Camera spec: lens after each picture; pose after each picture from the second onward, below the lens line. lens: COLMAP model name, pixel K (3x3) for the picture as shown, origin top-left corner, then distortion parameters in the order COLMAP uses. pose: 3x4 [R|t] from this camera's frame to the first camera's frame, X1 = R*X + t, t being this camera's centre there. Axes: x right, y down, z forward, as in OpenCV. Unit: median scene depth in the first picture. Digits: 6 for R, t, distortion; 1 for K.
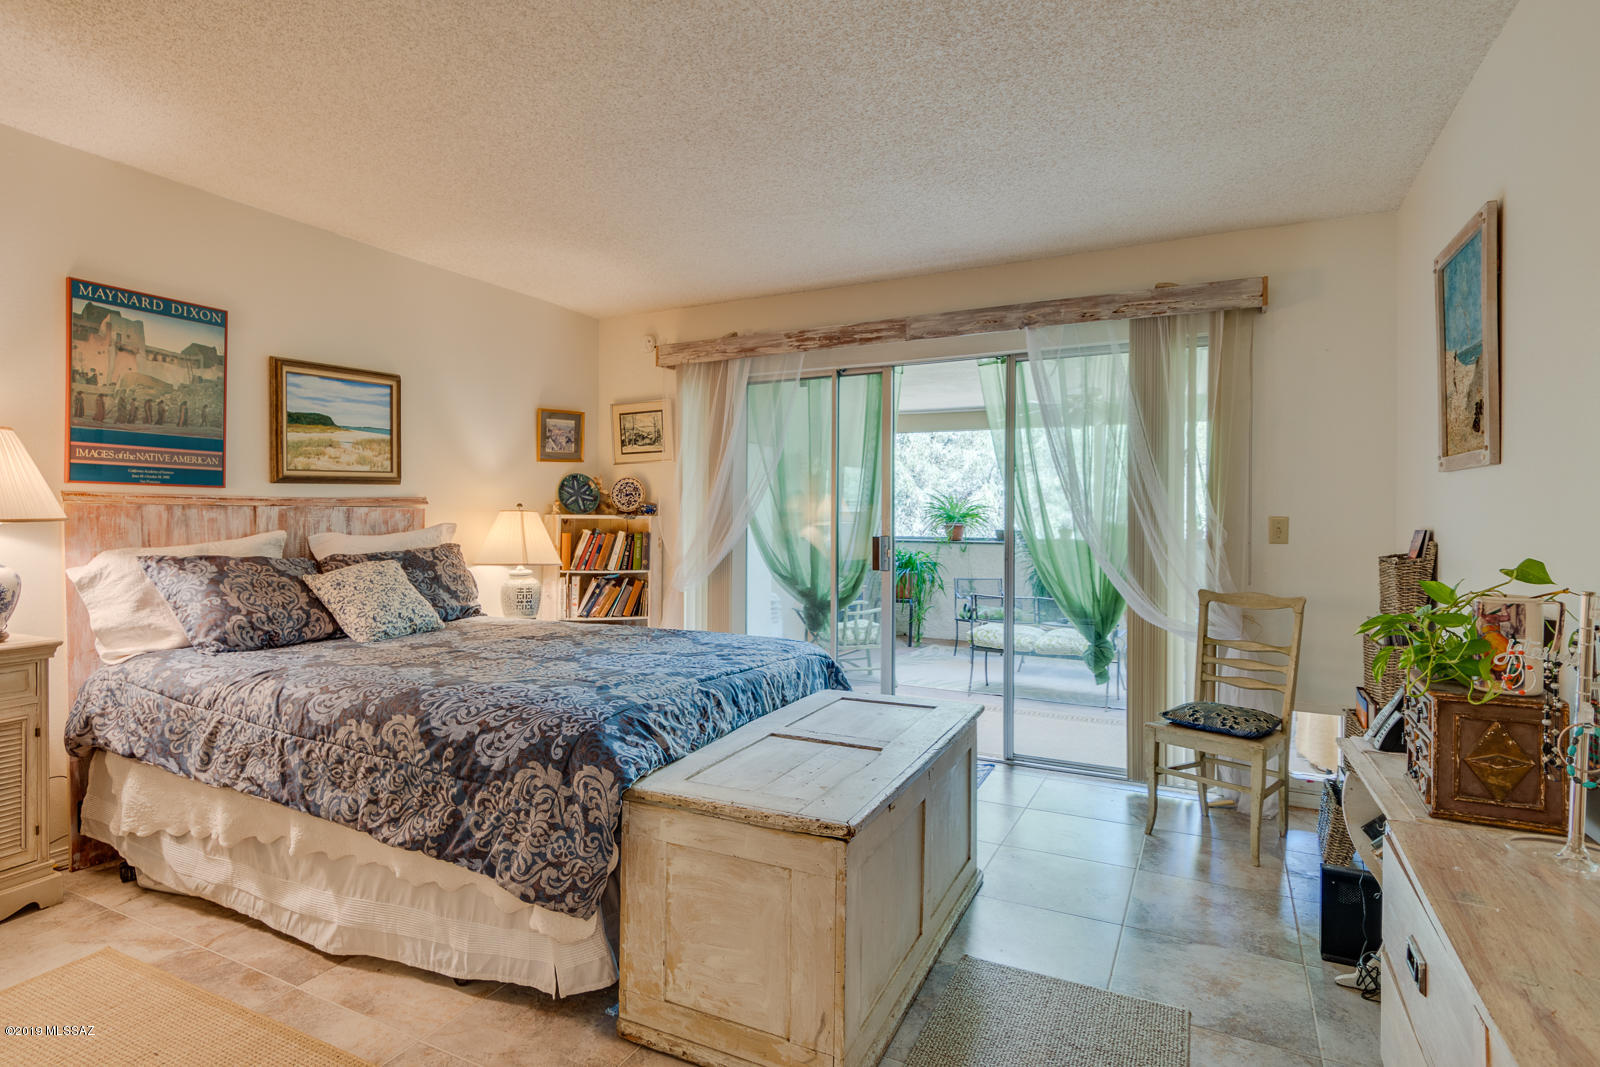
lens RADIAL K [[857.0, 0, 797.1], [0, 857.0, 532.5], [0, 0, 1]] dist [0.011580, -0.000040]
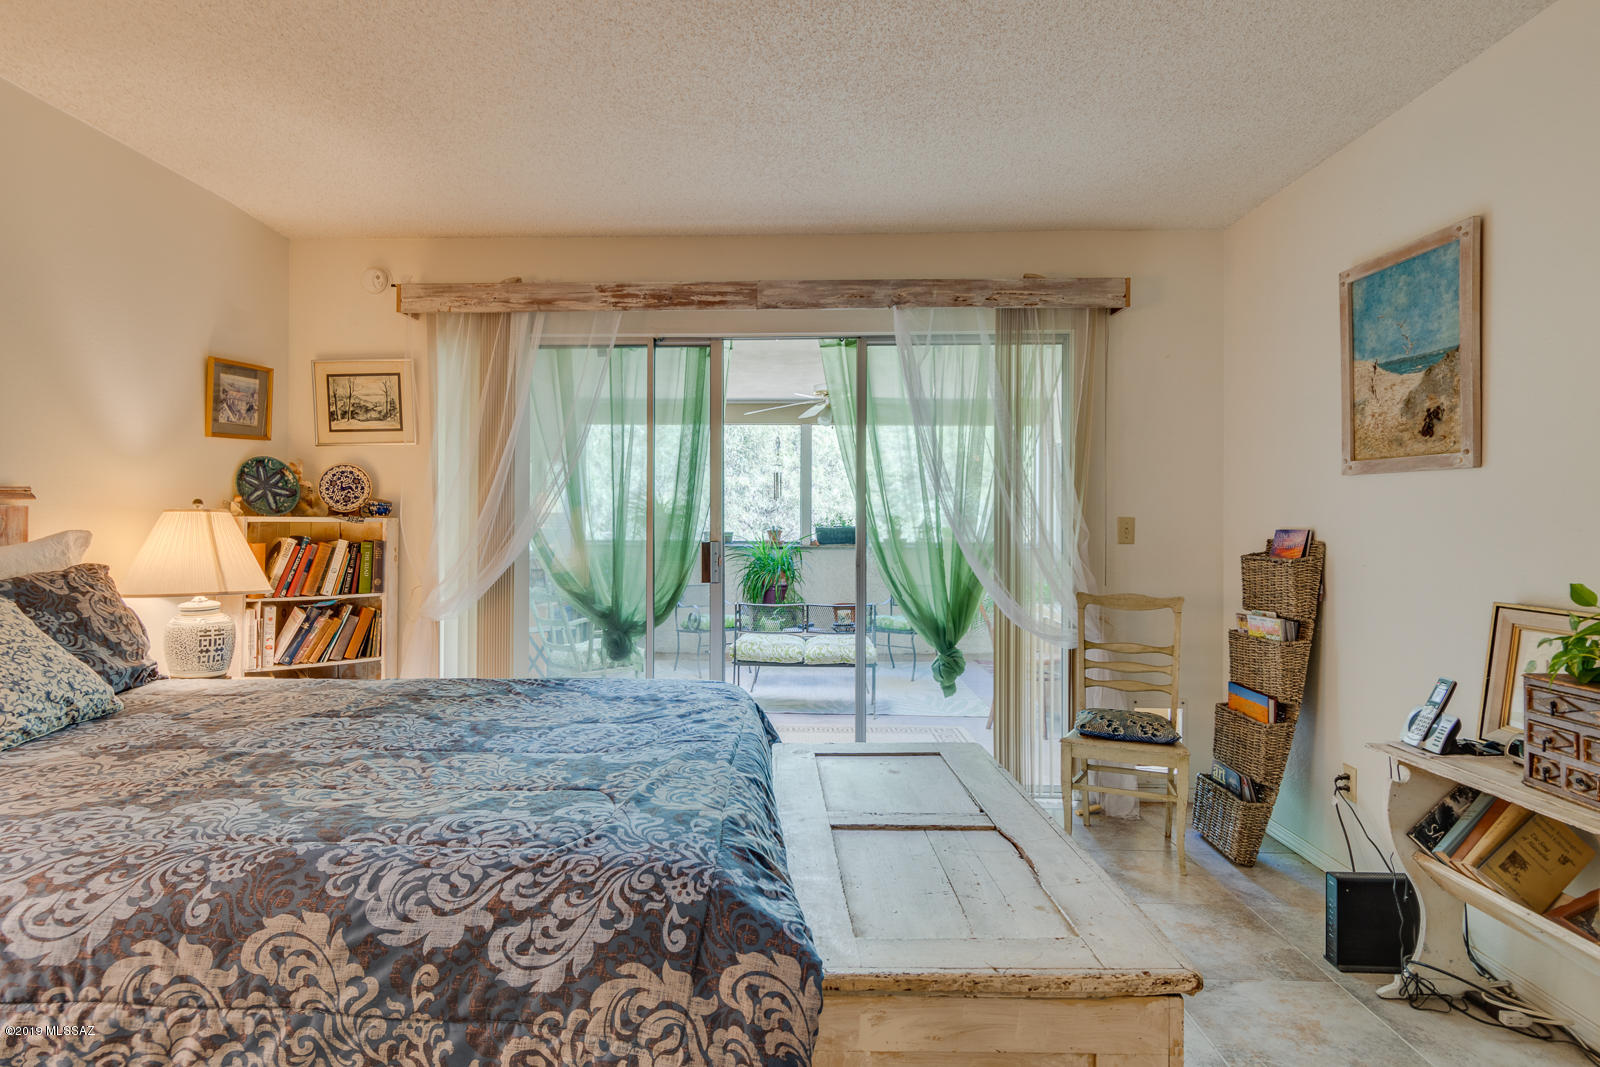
lens RADIAL K [[881.1, 0, 803.1], [0, 881.1, 532.4], [0, 0, 1]] dist [0.009527, 0.004981]
pose [[0.900038, -0.009177, 0.435714, -0.235129], [0.009938, 0.999950, 0.000534, -0.005243], [-0.435698, 0.003849, 0.900085, 0.227429]]
